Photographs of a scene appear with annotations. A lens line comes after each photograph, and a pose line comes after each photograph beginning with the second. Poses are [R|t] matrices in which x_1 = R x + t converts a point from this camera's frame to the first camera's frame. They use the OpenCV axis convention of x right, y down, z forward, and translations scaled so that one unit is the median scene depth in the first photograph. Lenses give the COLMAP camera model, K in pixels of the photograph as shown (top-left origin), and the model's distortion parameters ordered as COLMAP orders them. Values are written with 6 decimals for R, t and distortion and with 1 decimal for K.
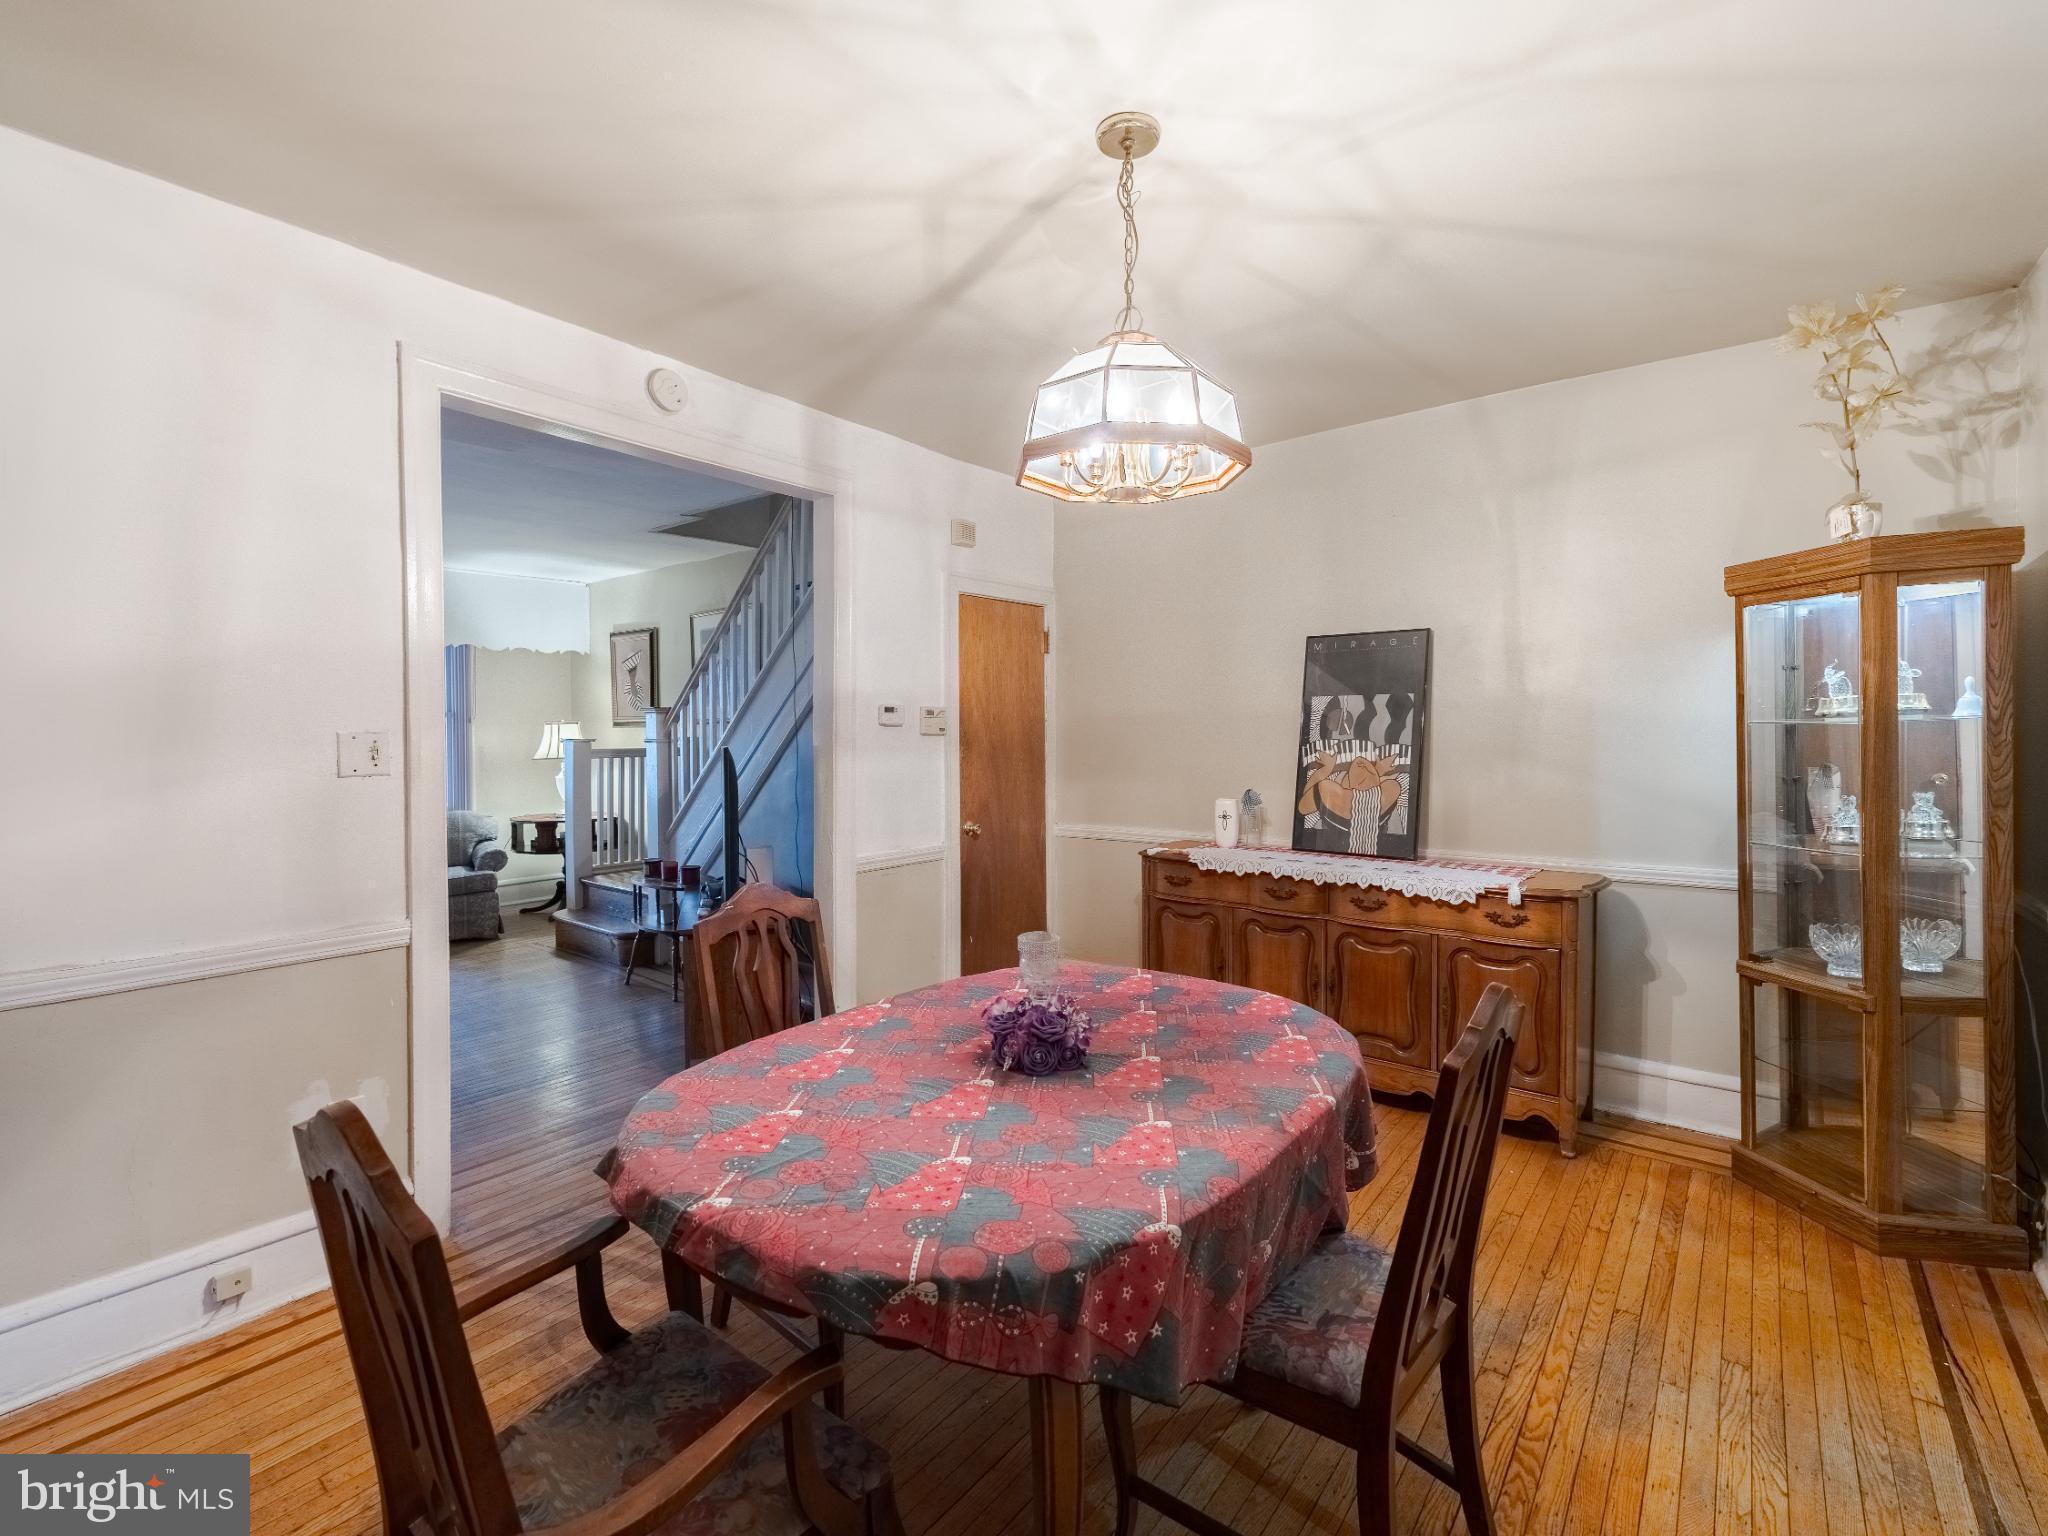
lens RADIAL K [[928.3, 0, 1019.6], [0, 928.3, 785.1], [0, 0, 1]] dist [-0.001492, 0.000170]
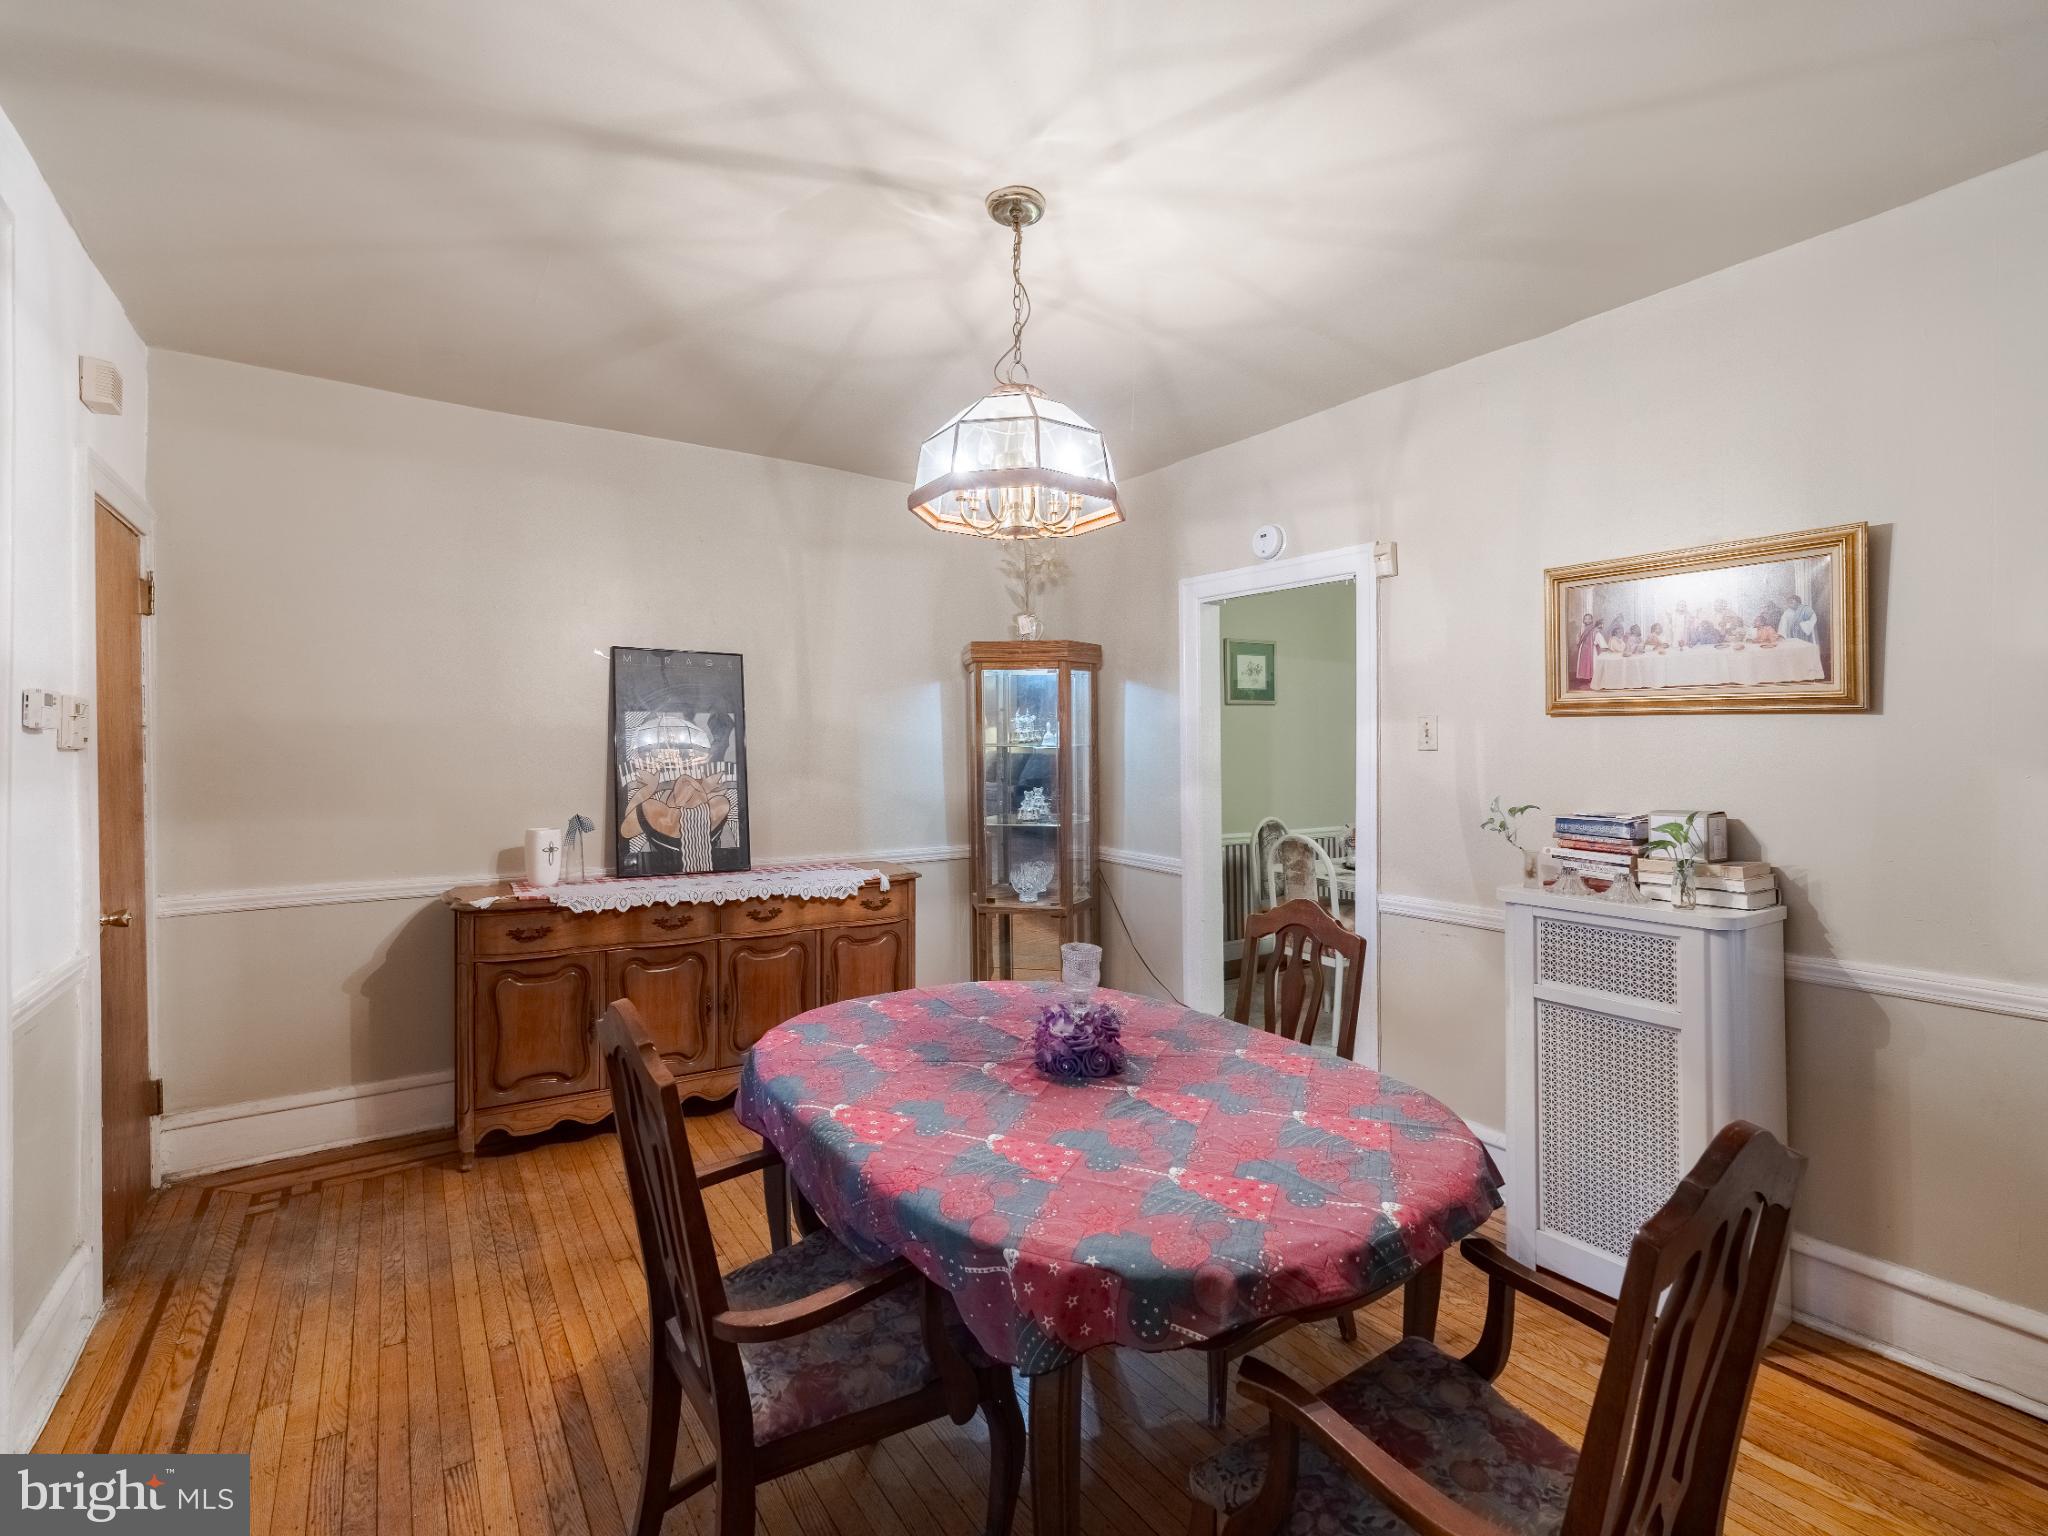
lens RADIAL K [[931.2, 0, 1024.0], [0, 931.2, 768.0], [0, 0, 1]] dist [-0.003409, 0.001144]
pose [[0.299795, -0.012515, 0.953921, -0.591586], [0.047791, 0.998856, -0.001915, -0.023035], [-0.952806, 0.046163, 0.300050, 0.438903]]
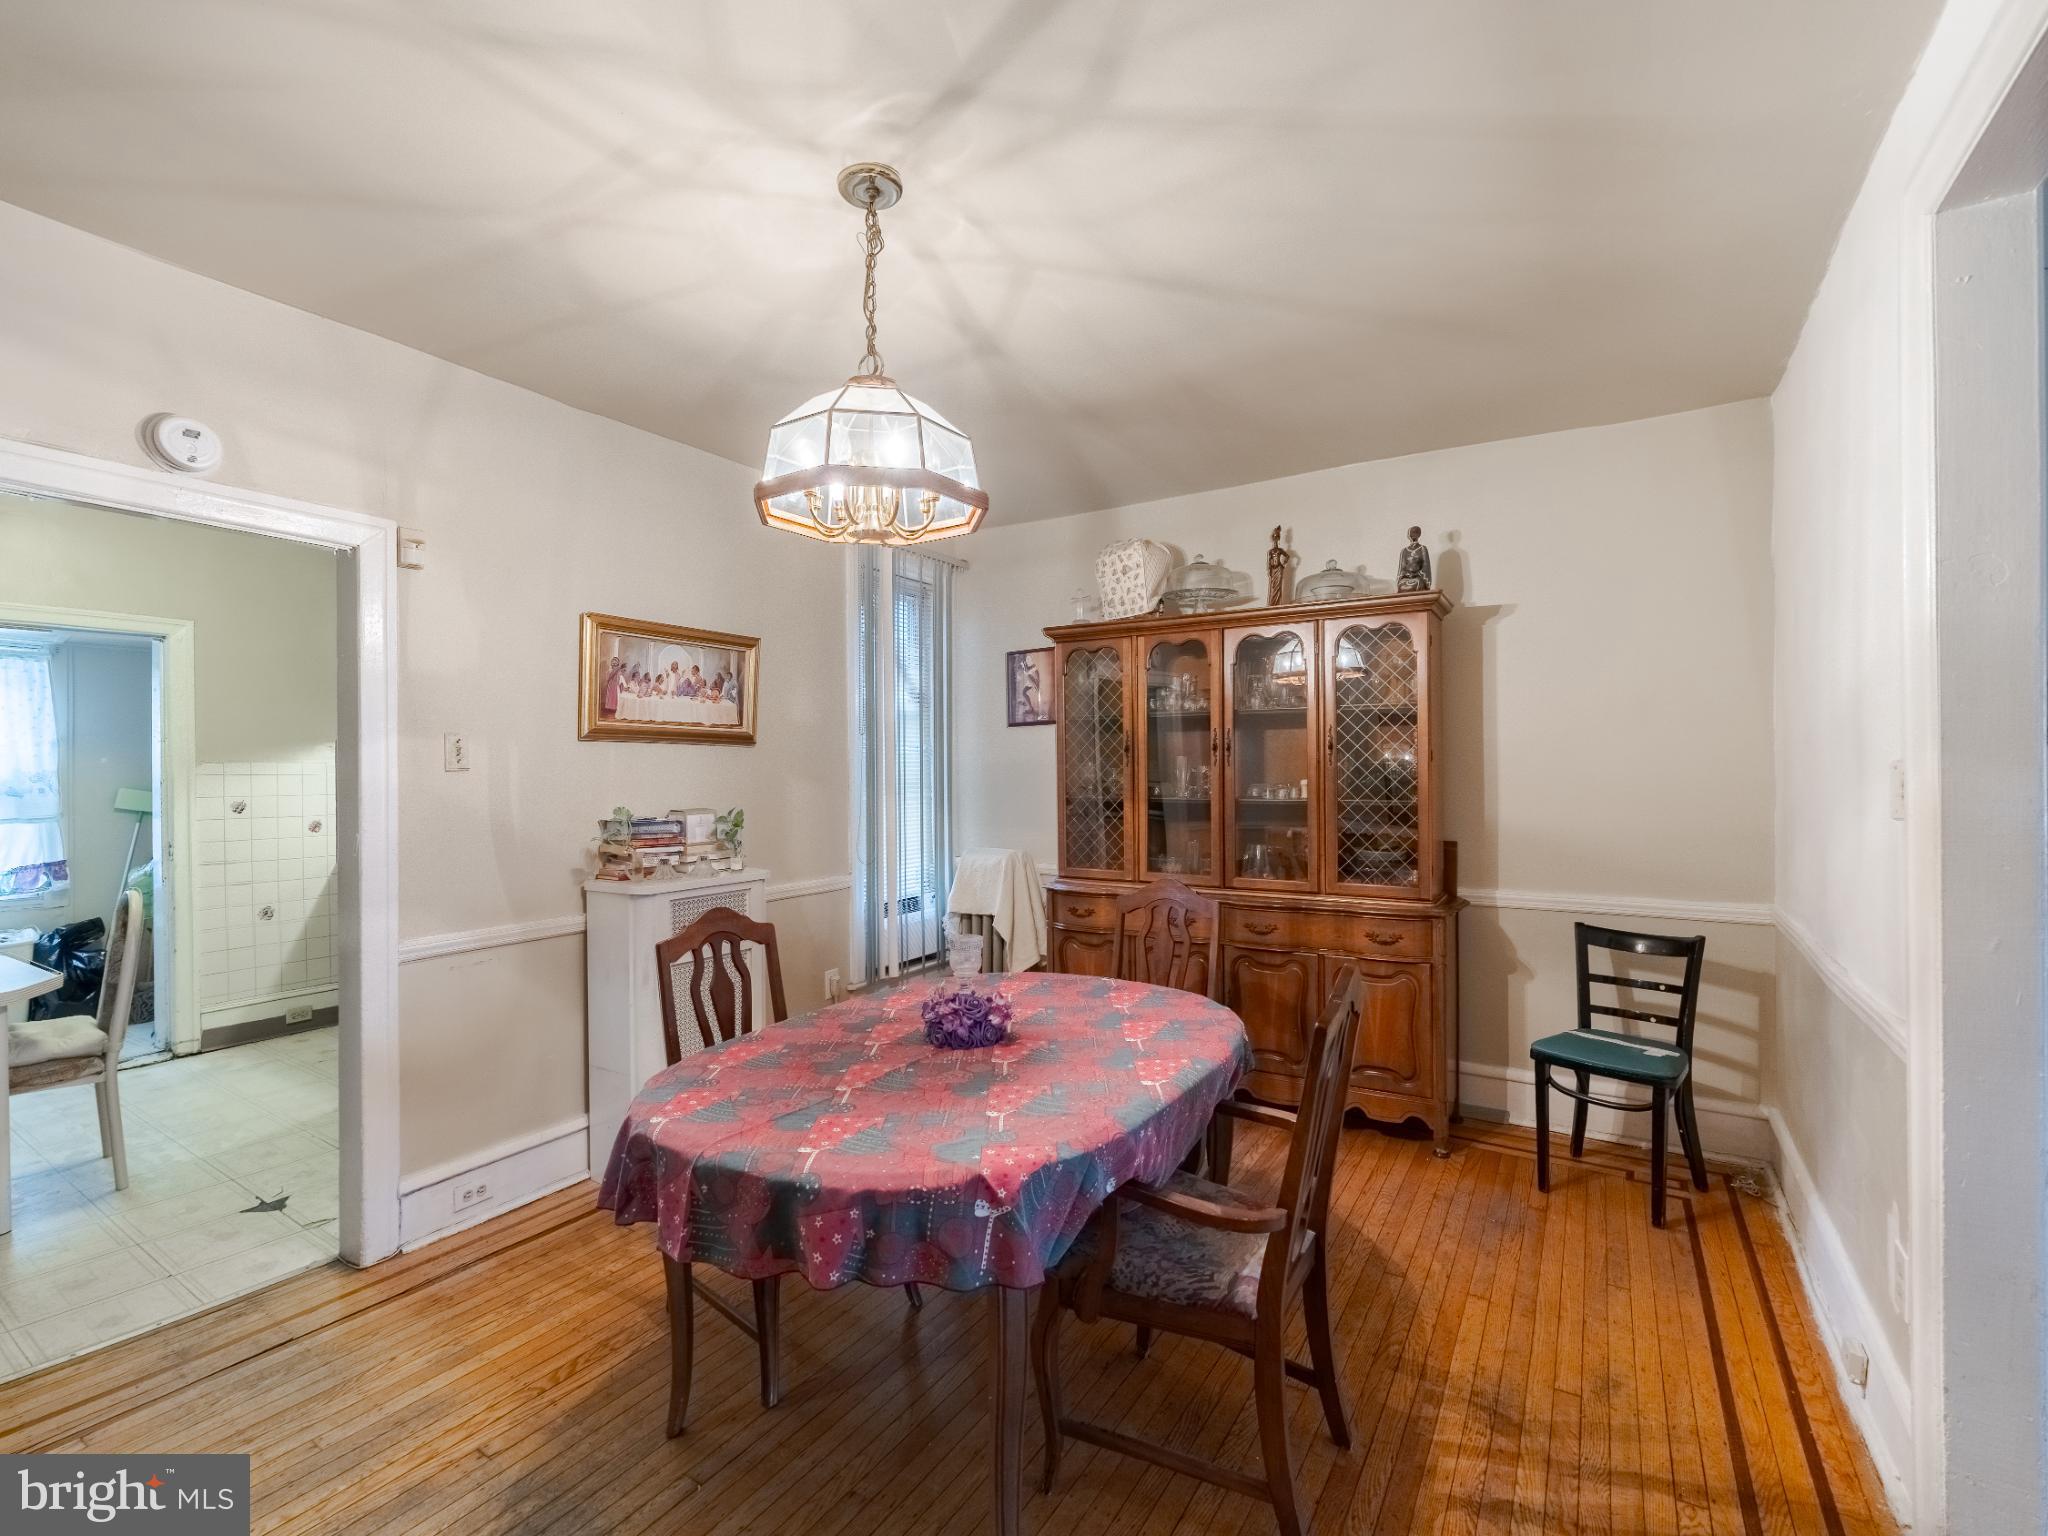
lens RADIAL K [[931.2, 0, 1024.0], [0, 931.2, 768.0], [0, 0, 1]] dist [-0.003409, 0.001144]
pose [[-0.994632, 0.012036, -0.102776, 0.039497], [0.006200, 0.998359, 0.056920, -0.075051], [0.103292, 0.055977, -0.993075, 1.311435]]
